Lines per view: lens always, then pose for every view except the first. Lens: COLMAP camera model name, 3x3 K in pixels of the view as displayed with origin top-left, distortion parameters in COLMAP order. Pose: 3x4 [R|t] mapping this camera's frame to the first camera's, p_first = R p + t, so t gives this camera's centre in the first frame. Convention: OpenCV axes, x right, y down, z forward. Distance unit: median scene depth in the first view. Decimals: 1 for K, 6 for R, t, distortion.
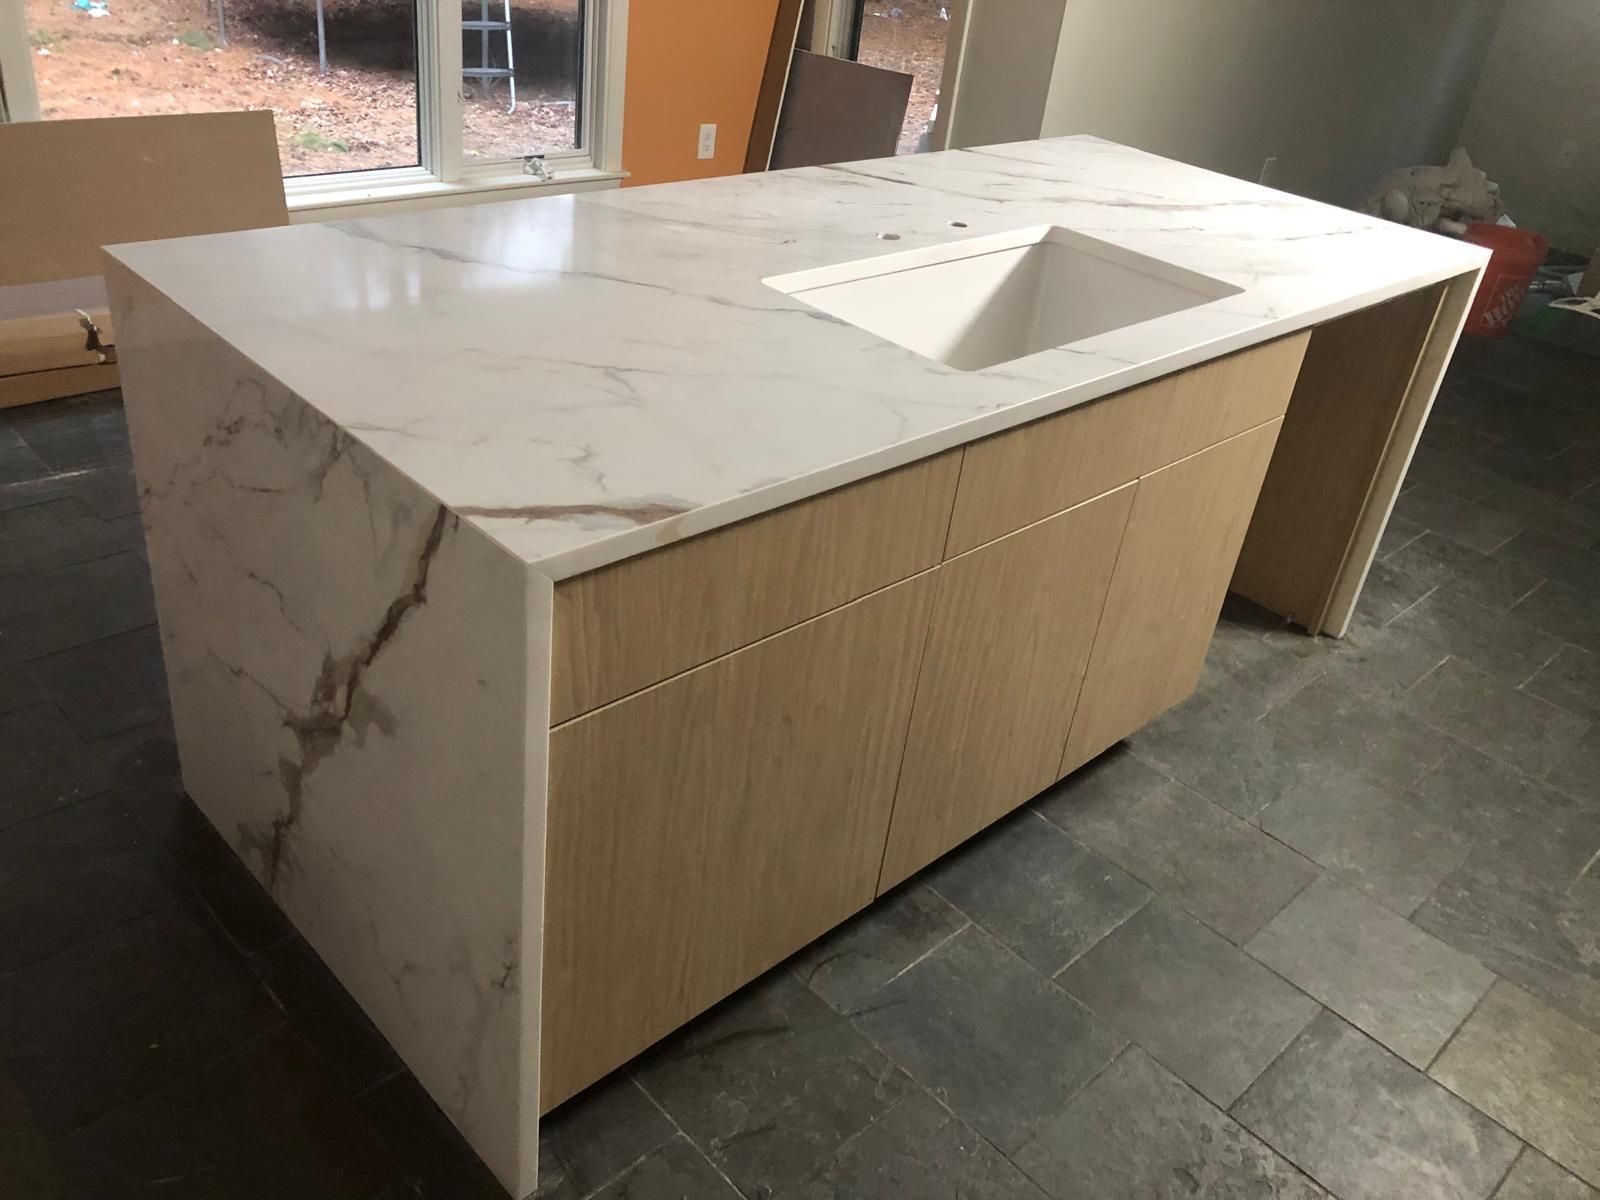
lens RADIAL K [[1315.0, 0, 798.2], [0, 1315.0, 595.8], [0, 0, 1]] dist [0.059275, -0.110764]
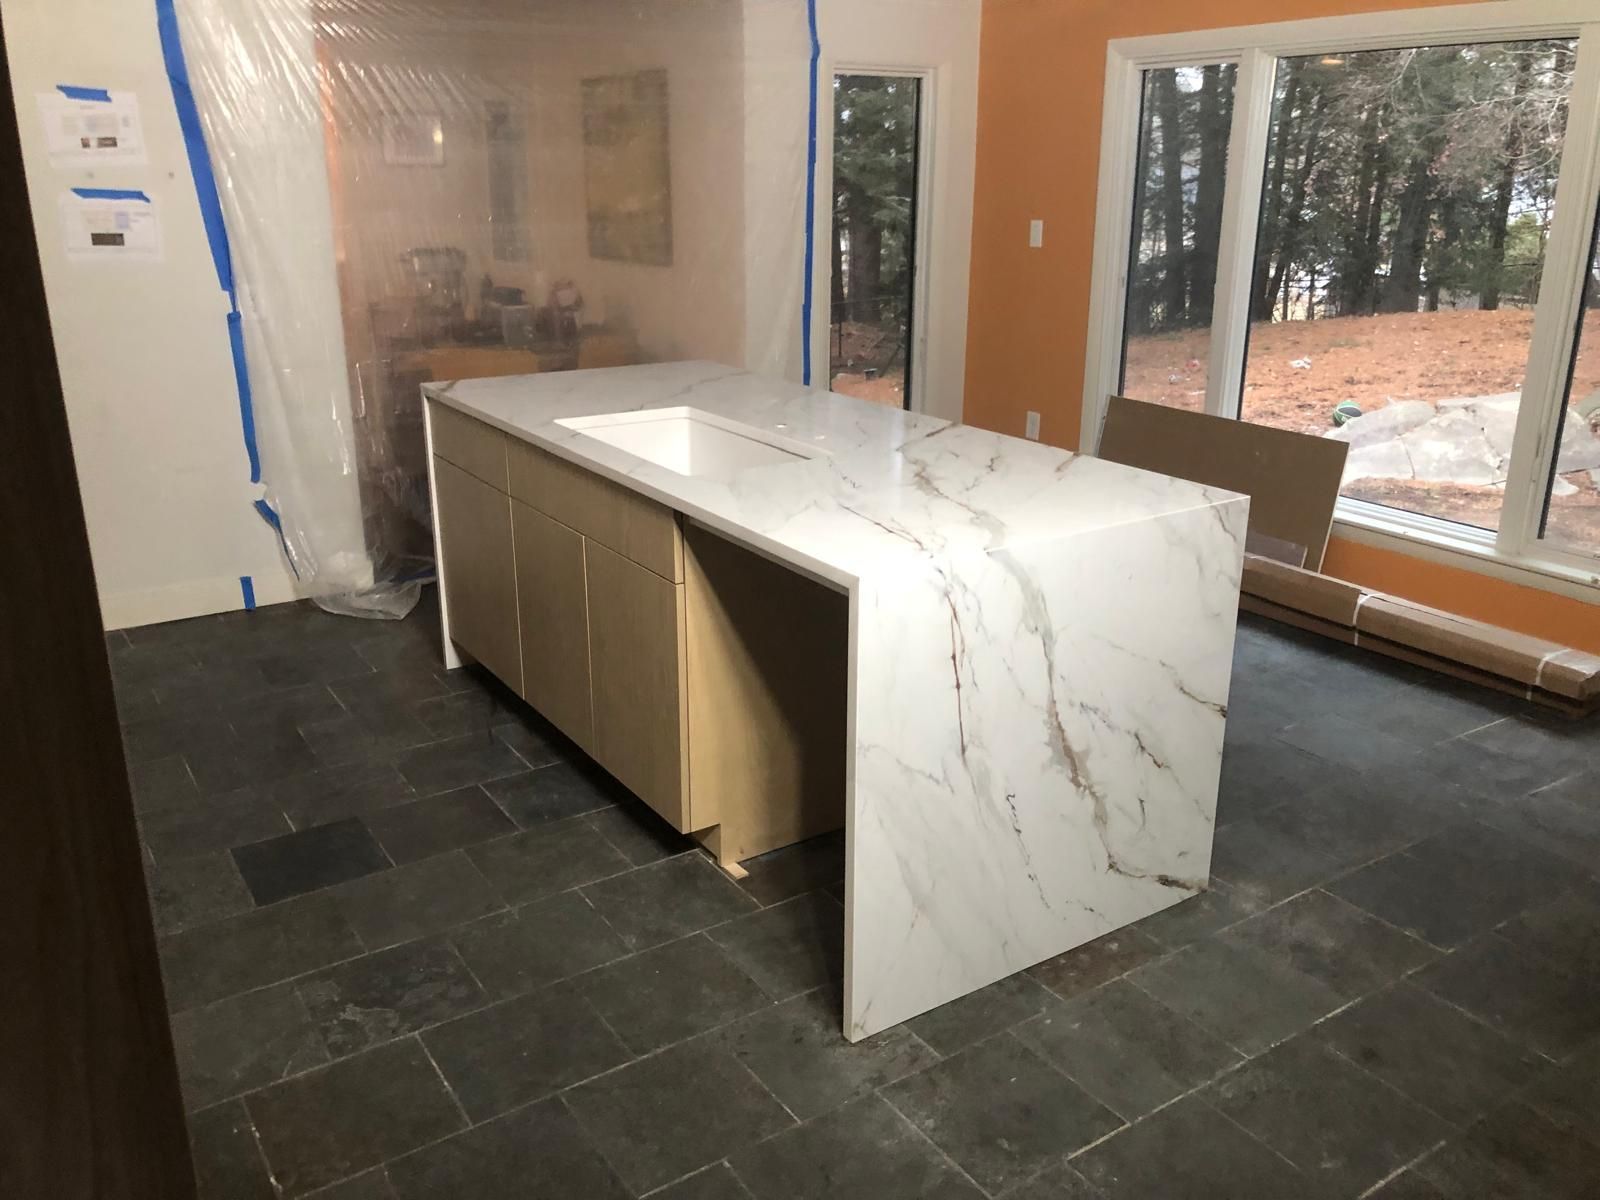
lens RADIAL K [[1315.0, 0, 800.1], [0, 1315.0, 594.1], [0, 0, 1]] dist [0.059275, -0.110764]
pose [[-0.183196, 0.212436, -0.959849, 1.281913], [-0.519134, 0.808231, 0.277961, -0.455188], [0.834828, 0.549212, -0.037782, 0.955847]]
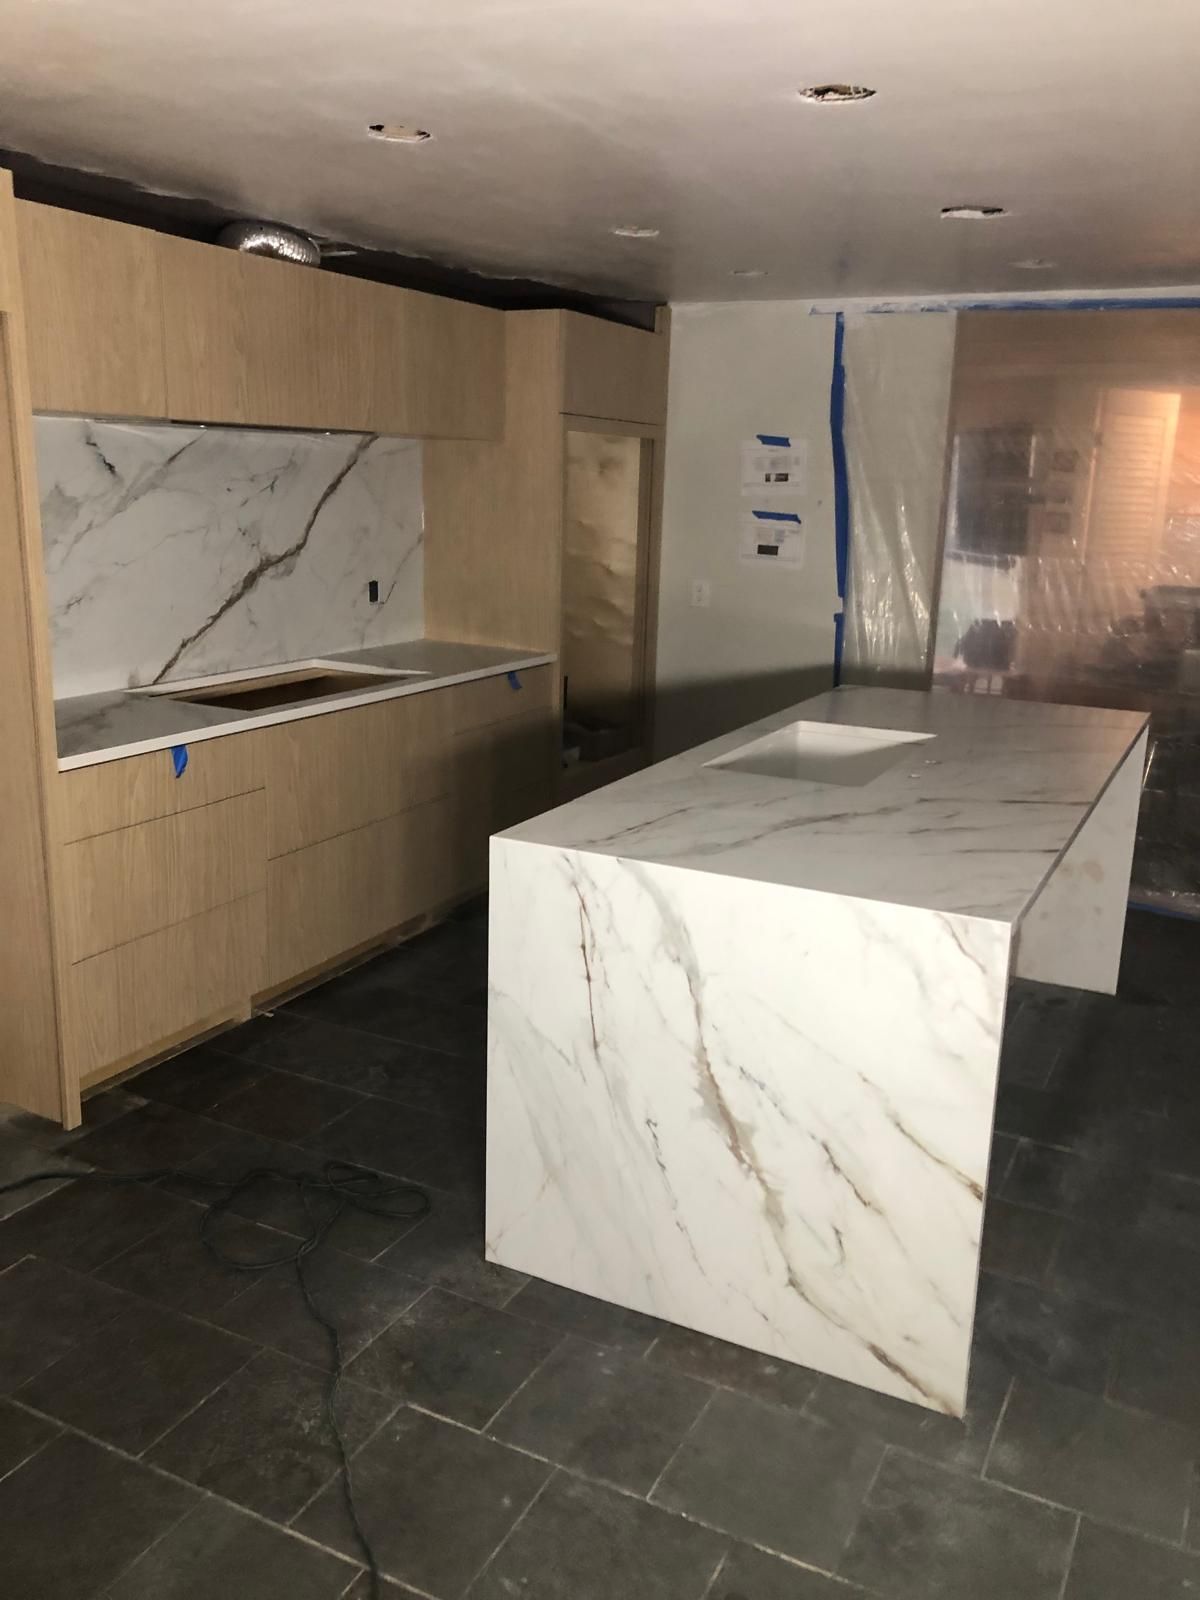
lens RADIAL K [[1315.0, 0, 630.2], [0, 1315.0, 806.3], [0, 0, 1]] dist [0.059275, -0.110764]
pose [[-0.938732, -0.044756, -0.341731, 0.722035], [-0.269336, 0.713914, 0.646363, -0.907448], [0.215038, 0.698801, -0.682228, 1.598386]]
